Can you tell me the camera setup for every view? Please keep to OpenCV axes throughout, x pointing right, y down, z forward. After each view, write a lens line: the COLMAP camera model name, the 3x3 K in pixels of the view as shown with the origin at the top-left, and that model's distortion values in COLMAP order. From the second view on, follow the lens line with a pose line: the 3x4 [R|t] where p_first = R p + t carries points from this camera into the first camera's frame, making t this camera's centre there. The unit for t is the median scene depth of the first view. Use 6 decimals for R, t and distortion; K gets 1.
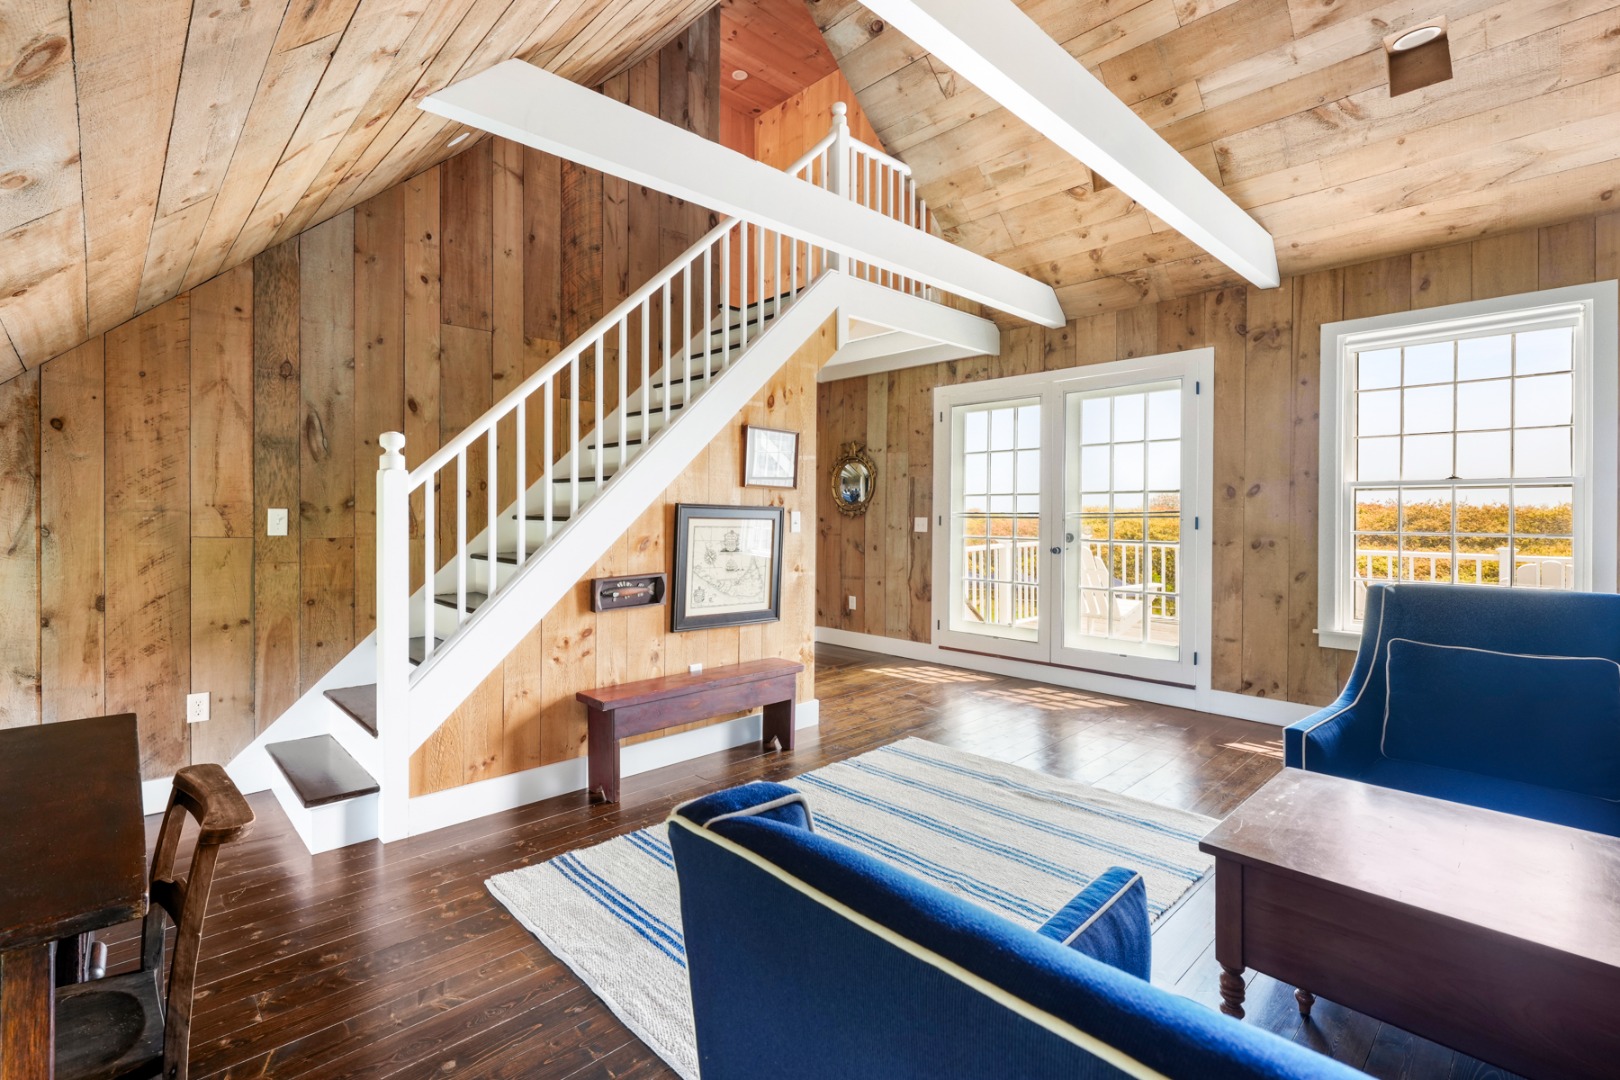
lens RADIAL K [[736.4, 0, 737.5], [0, 736.4, 514.8], [0, 0, 1]] dist [-0.001933, 0.000322]
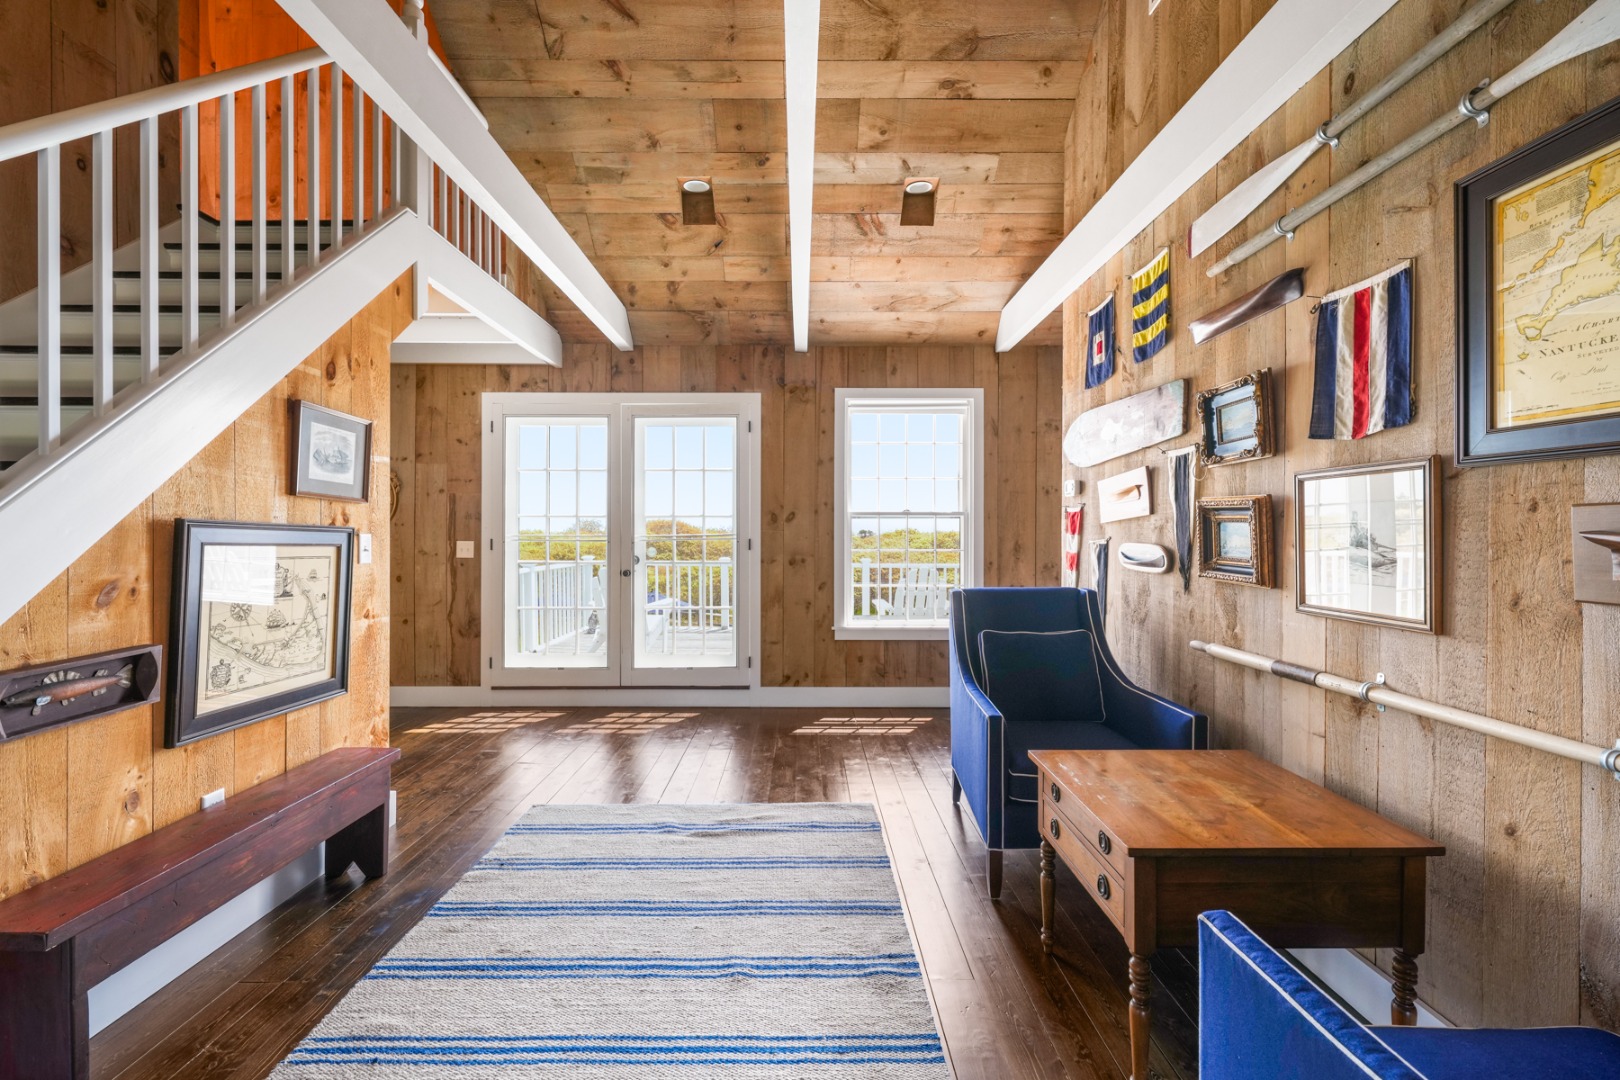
lens RADIAL K [[690.9, 0, 808.4], [0, 690.9, 542.0], [0, 0, 1]] dist [-0.000391, 0.000180]
pose [[0.653232, -0.007906, 0.757116, -0.145991], [0.002675, 0.999963, 0.008133, -0.001060], [-0.757153, -0.003288, 0.653229, 0.247384]]
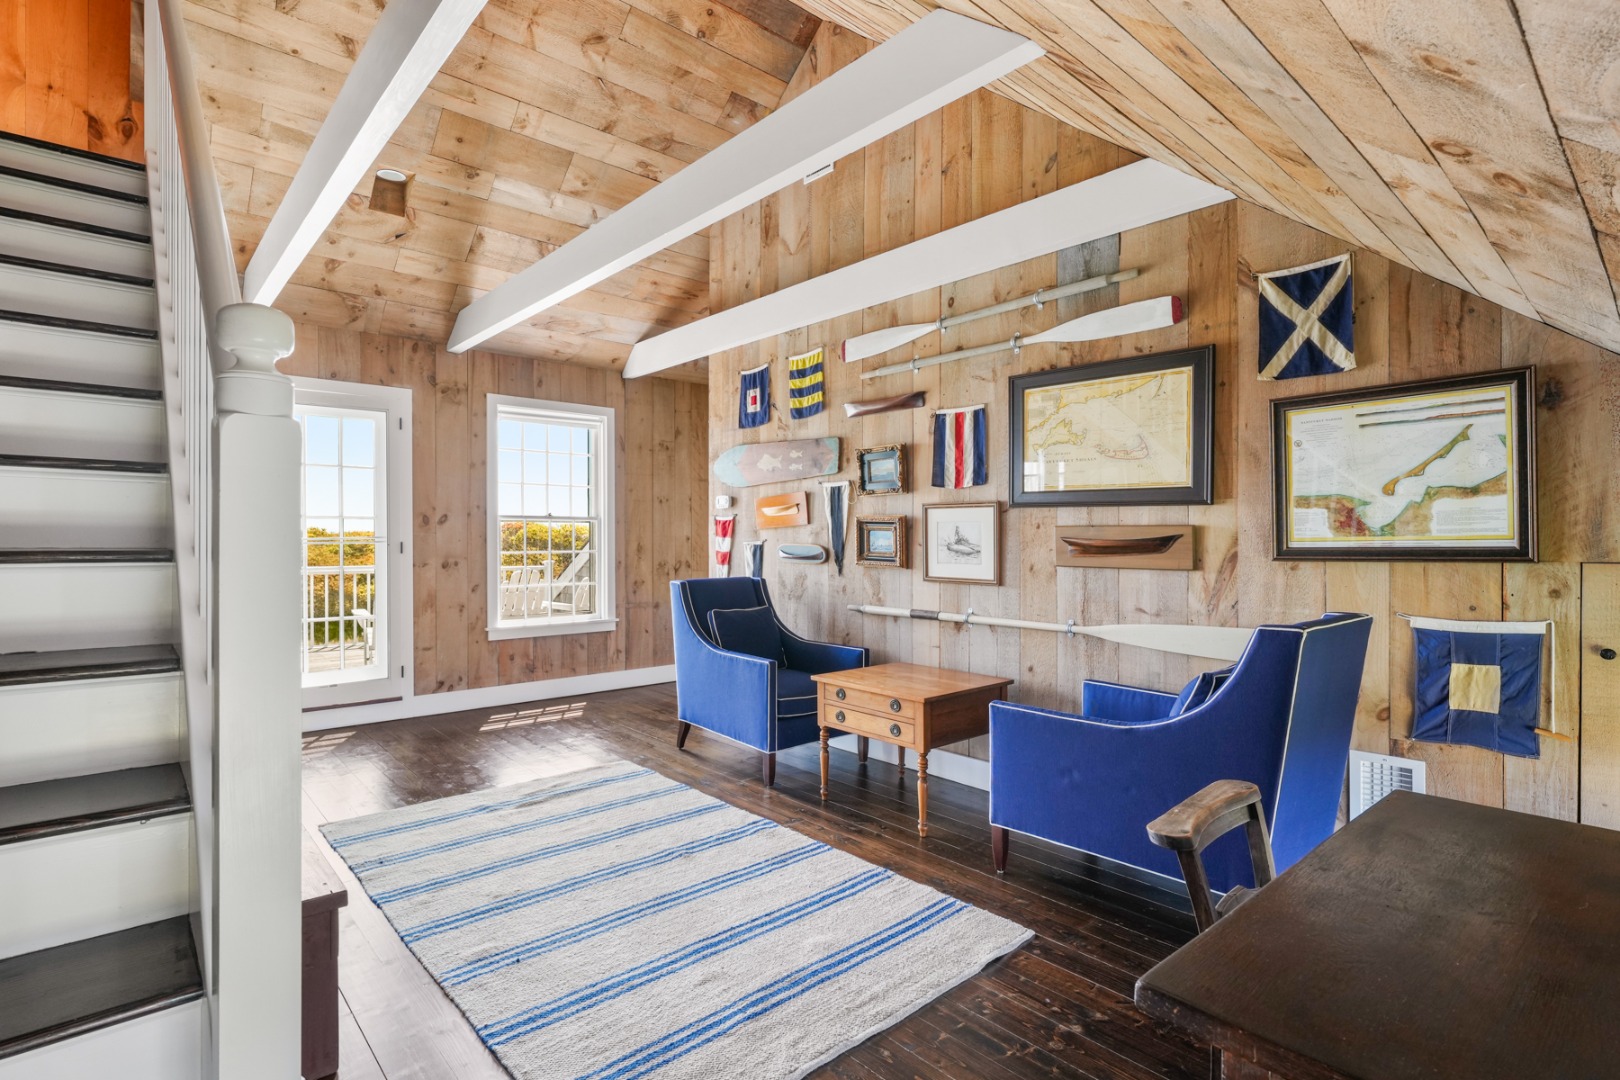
lens RADIAL K [[769.8, 0, 726.2], [0, 769.8, 542.7], [0, 0, 1]] dist [-0.000469, -0.000674]
pose [[0.043190, -0.007935, 0.999035, -0.544499], [0.002878, 0.999965, 0.007817, -0.003972], [-0.999063, 0.002538, 0.043211, 0.514312]]
